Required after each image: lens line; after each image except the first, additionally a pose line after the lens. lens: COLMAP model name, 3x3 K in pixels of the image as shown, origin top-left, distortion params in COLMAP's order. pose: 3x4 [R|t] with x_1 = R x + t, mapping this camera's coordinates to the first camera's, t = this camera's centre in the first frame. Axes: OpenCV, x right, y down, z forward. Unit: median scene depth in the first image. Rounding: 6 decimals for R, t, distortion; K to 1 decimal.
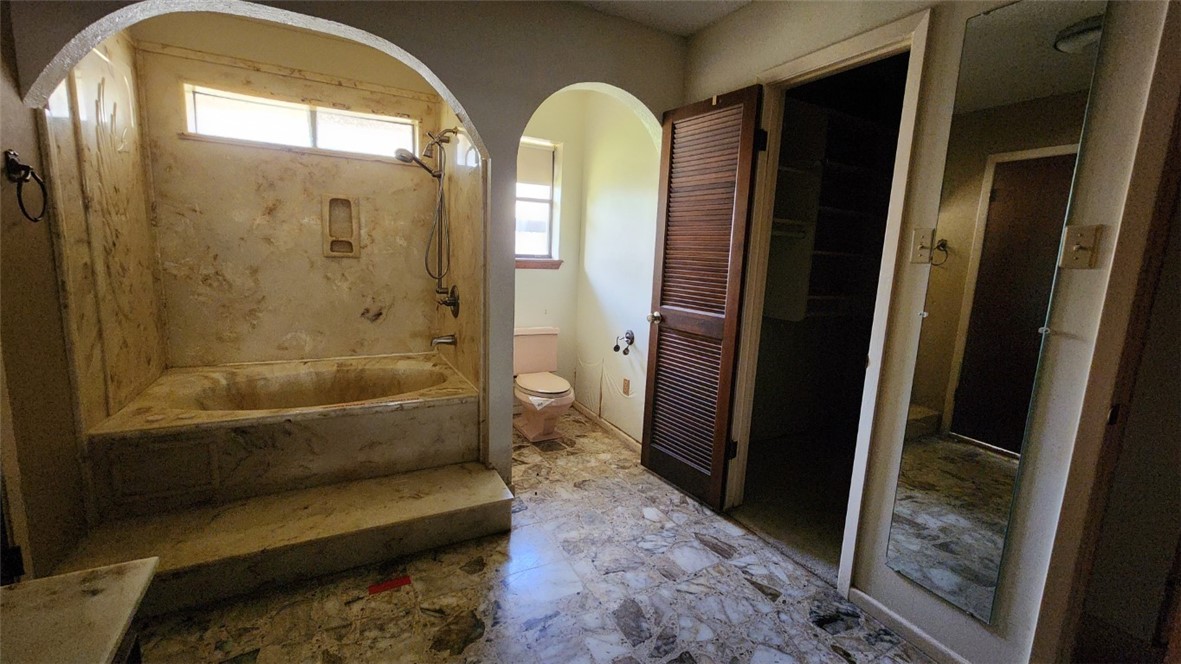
lens RADIAL K [[490.7, 0, 589.8], [0, 490.7, 326.6], [0, 0, 1]] dist [0.006071, -0.001747]
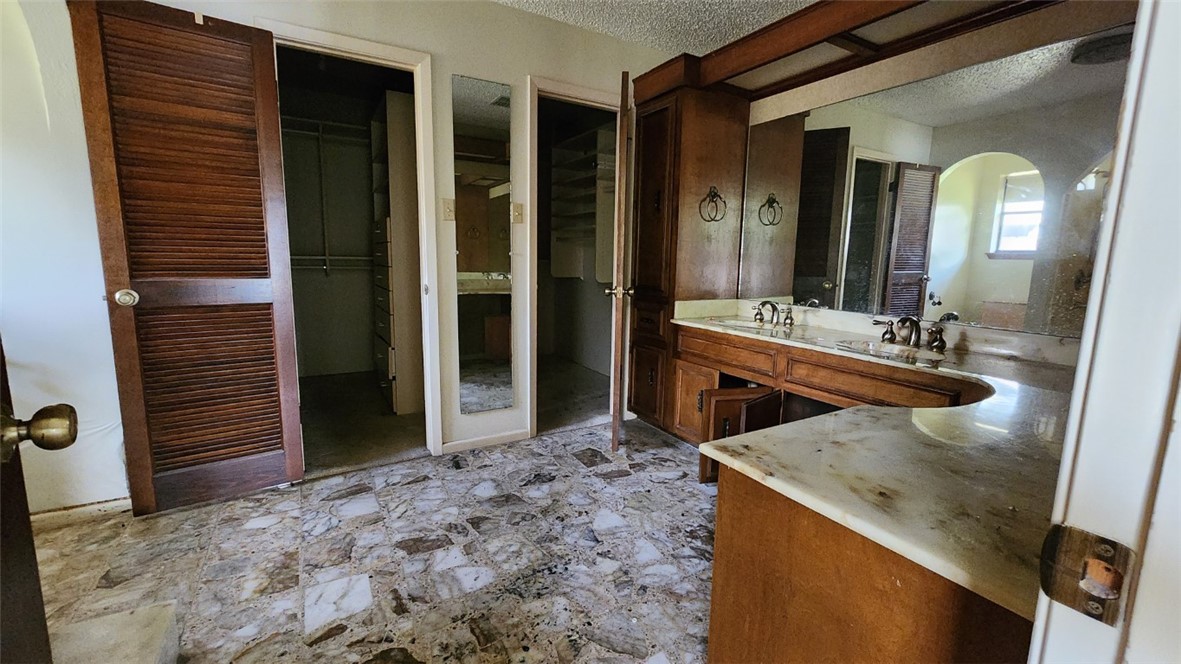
lens RADIAL K [[490.7, 0, 598.9], [0, 490.7, 327.0], [0, 0, 1]] dist [0.006071, -0.001747]
pose [[-0.059957, -0.190183, 0.979916, -0.820842], [0.136215, 0.970940, 0.196776, -0.033202], [-0.988863, 0.145277, -0.032309, 0.513233]]
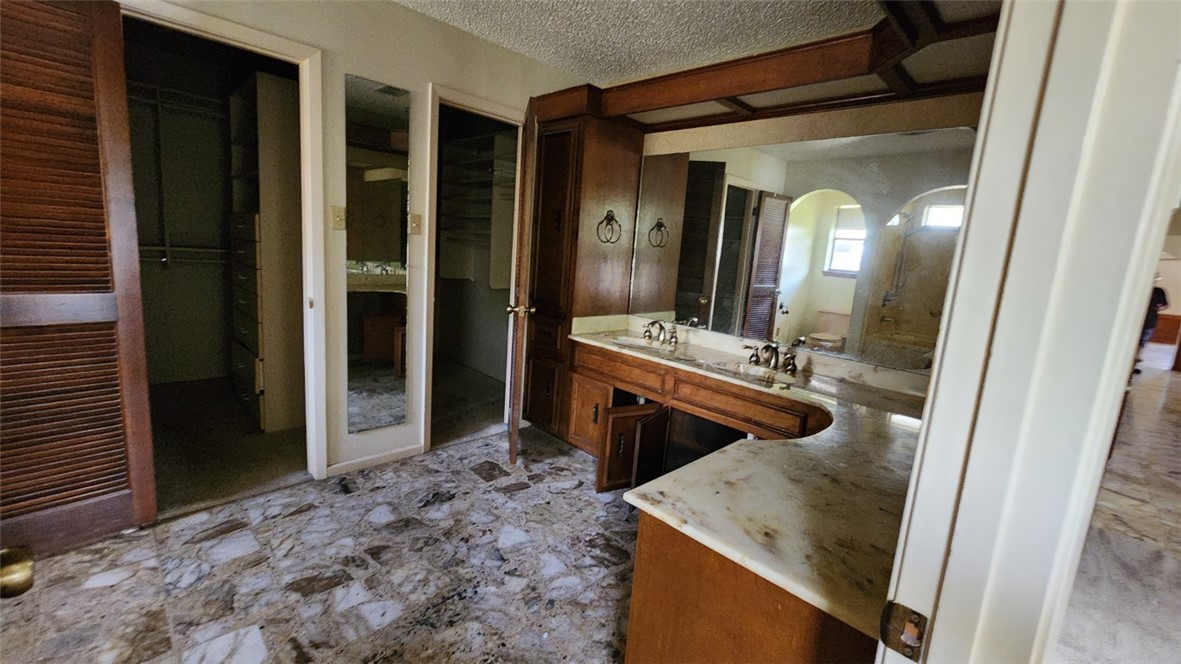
lens RADIAL K [[490.7, 0, 606.1], [0, 490.7, 326.9], [0, 0, 1]] dist [0.006071, -0.001747]
pose [[-0.306891, -0.222642, 0.925337, -0.849195], [0.056518, 0.966274, 0.251236, -0.143994], [-0.950065, 0.129400, -0.283957, 0.573439]]
